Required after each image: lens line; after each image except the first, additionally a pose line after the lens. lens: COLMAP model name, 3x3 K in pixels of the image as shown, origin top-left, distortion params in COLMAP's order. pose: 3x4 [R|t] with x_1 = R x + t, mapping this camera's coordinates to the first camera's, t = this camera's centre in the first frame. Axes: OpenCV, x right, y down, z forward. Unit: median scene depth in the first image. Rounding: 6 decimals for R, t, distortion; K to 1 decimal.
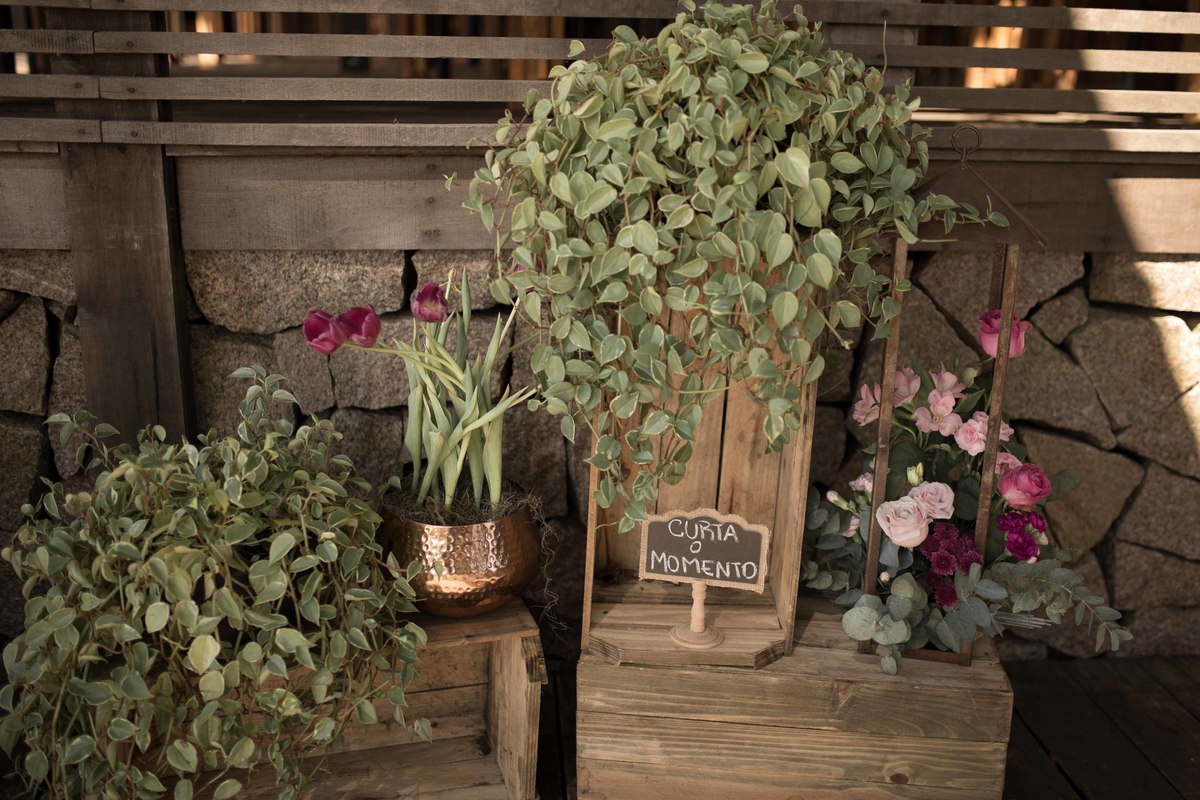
lens RADIAL K [[1216.8, 0, 600.3], [0, 1216.8, 395.5], [0, 0, 1]] dist [-0.046848, -0.007539]
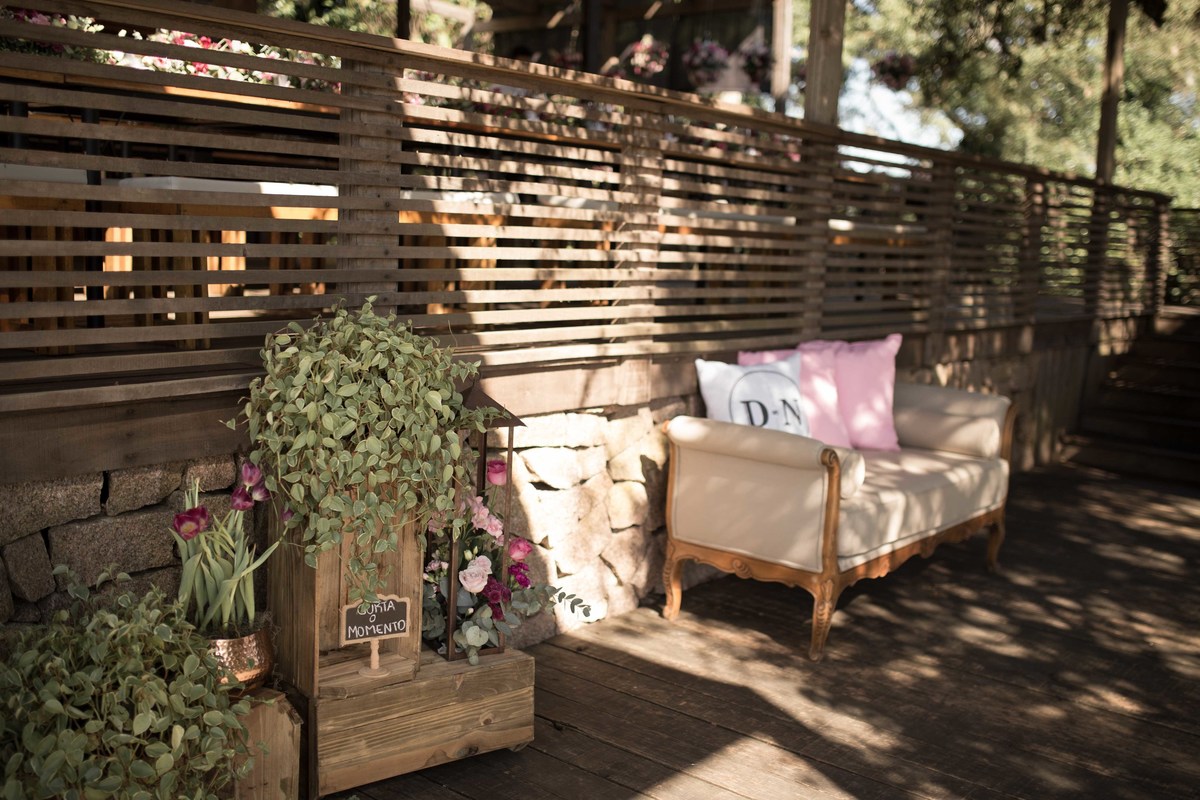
lens RADIAL K [[1216.8, 0, 600.3], [0, 1216.8, 395.5], [0, 0, 1]] dist [-0.046848, -0.007539]
pose [[0.716174, -0.087589, 0.692404, -0.844455], [0.165506, 0.985108, -0.046572, -0.052316], [-0.678014, 0.147951, 0.720006, -0.495666]]
